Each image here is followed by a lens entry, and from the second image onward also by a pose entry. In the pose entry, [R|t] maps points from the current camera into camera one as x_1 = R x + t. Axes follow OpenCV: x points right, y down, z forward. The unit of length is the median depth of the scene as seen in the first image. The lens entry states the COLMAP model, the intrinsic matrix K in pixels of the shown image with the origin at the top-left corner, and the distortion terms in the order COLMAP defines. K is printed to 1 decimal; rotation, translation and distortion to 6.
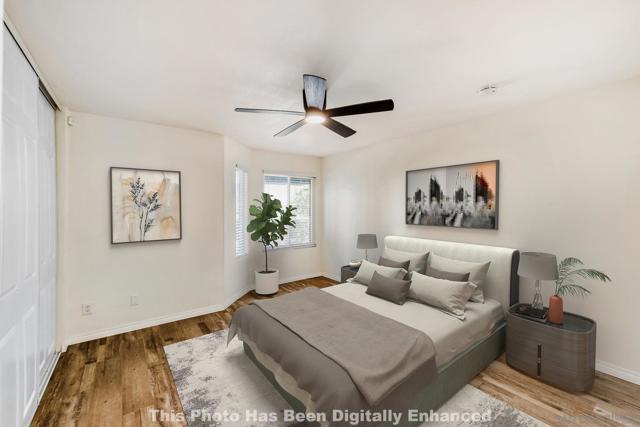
lens RADIAL K [[262.6, 0, 321.5], [0, 262.6, 211.3], [0, 0, 1]] dist [0.001369, 0.000027]
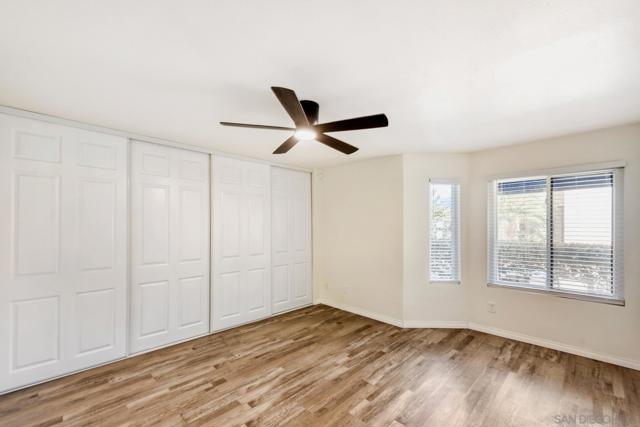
lens RADIAL K [[262.6, 0, 322.6], [0, 262.6, 219.0], [0, 0, 1]] dist [0.001369, 0.000027]
pose [[0.153721, -0.008327, -0.988079, 0.730051], [-0.011862, 0.999877, -0.010272, -0.035924], [0.988043, 0.013299, 0.153603, 0.670002]]
